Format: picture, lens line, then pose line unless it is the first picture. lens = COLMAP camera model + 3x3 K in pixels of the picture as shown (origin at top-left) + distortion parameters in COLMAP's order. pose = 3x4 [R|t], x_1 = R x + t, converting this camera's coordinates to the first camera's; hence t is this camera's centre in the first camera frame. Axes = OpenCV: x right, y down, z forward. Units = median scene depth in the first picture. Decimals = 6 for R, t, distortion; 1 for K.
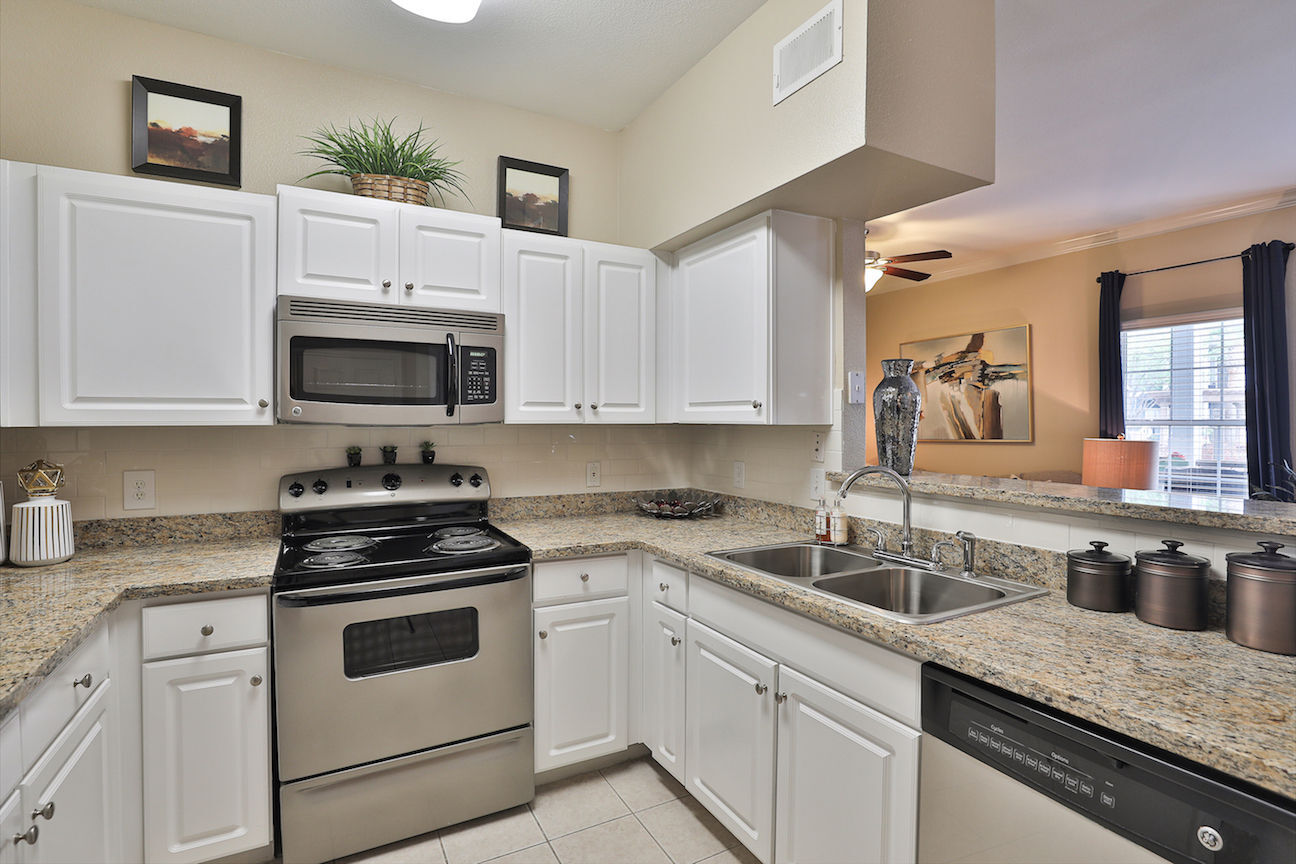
lens RADIAL K [[623.8, 0, 648.5], [0, 623.8, 431.2], [0, 0, 1]] dist [-0.041142, 0.010721]
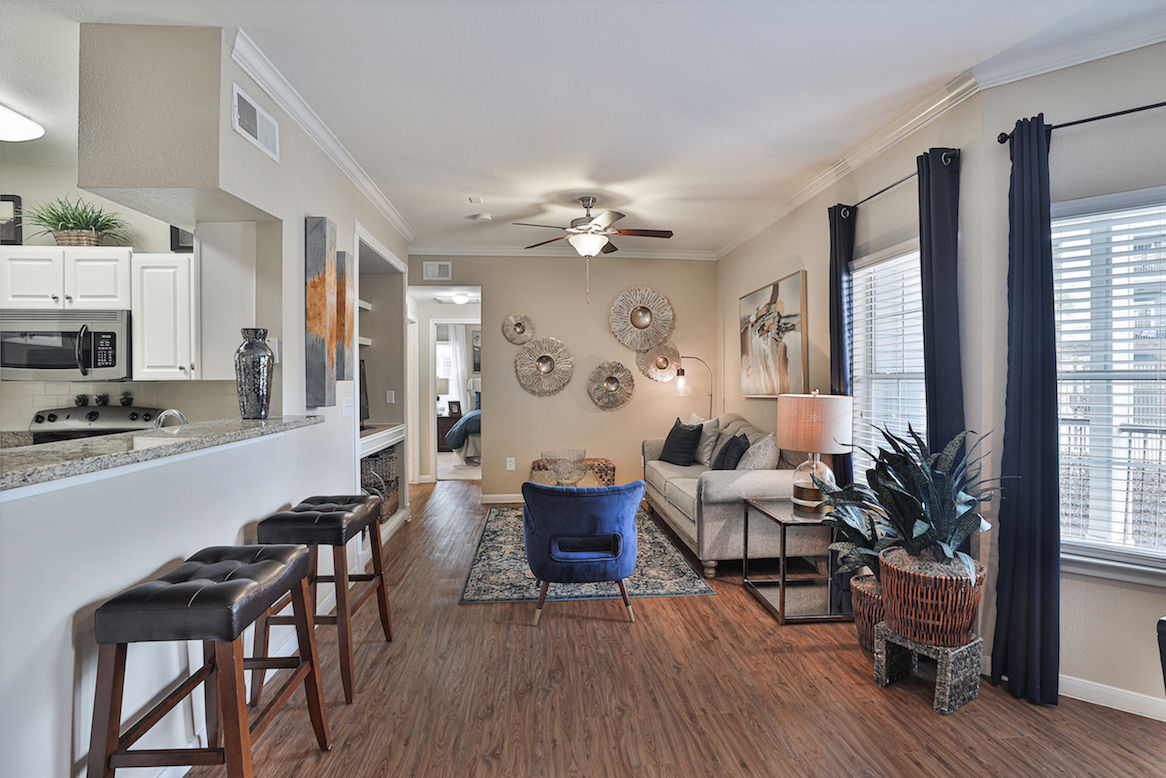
lens RADIAL K [[561.3, 0, 581.0], [0, 561.3, 385.5], [0, 0, 1]] dist [-0.041142, 0.010721]
pose [[0.915023, -0.000449, -0.403401, 1.470860], [-0.001094, 0.999993, -0.003595, 0.004906], [0.403400, 0.003730, 0.915016, 0.226695]]
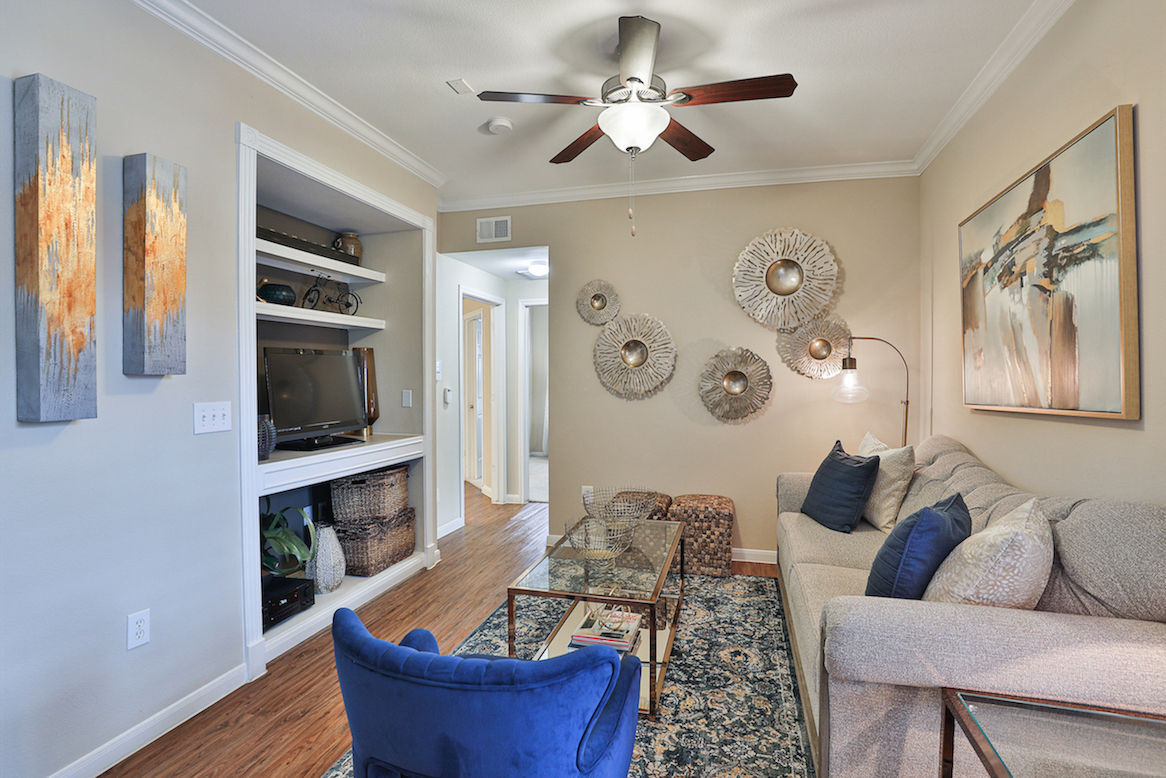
lens RADIAL K [[561.3, 0, 583.2], [0, 561.3, 385.0], [0, 0, 1]] dist [-0.041142, 0.010721]
pose [[0.720224, 0.006765, -0.693709, 1.381236], [-0.008113, 0.999966, 0.001328, -0.003197], [0.693694, 0.004671, 0.720254, 1.200305]]
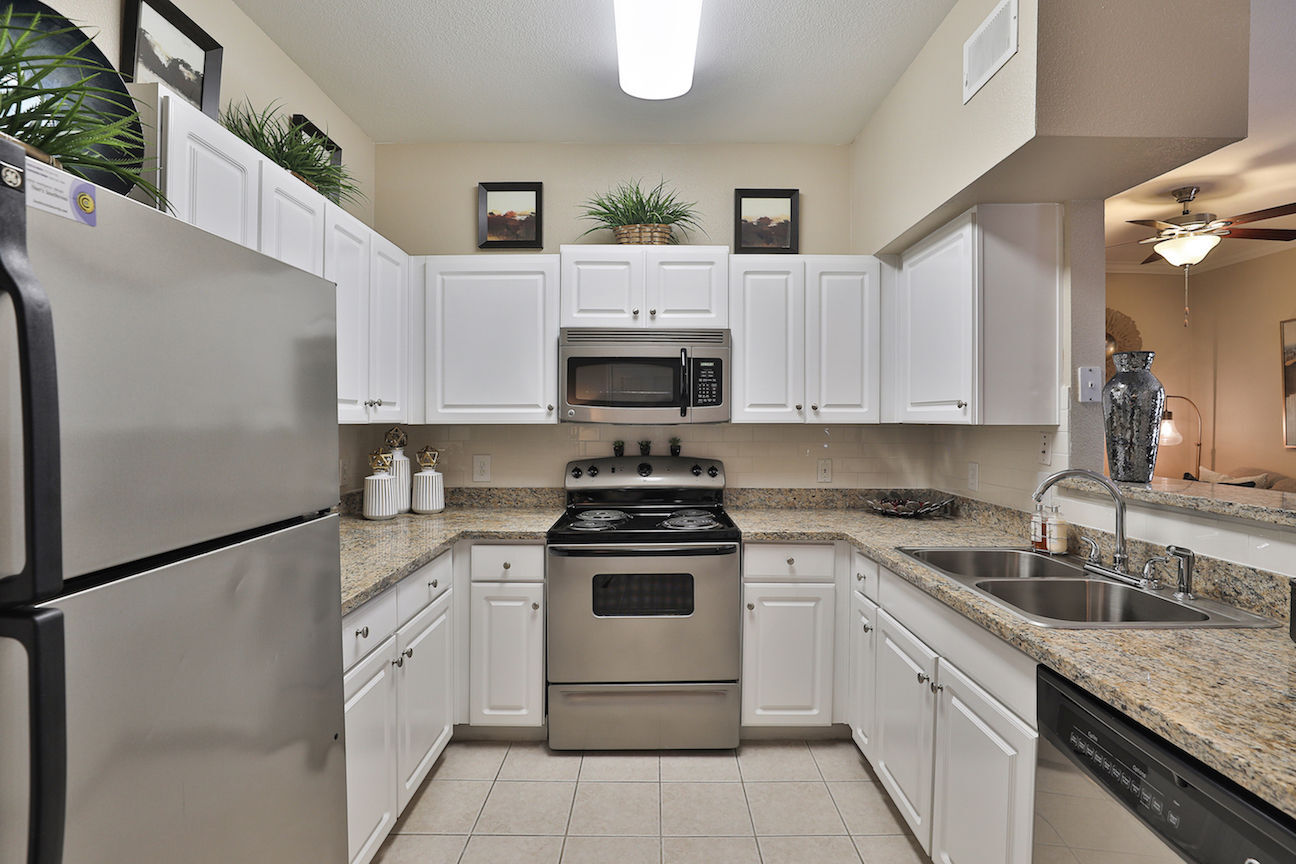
lens RADIAL K [[623.8, 0, 651.6], [0, 623.8, 430.4], [0, 0, 1]] dist [-0.041142, 0.010721]
pose [[0.878265, 0.007741, -0.478112, 0.213071], [-0.008170, 0.999966, 0.001184, 0.001642], [0.478104, 0.002867, 0.878298, -0.098532]]
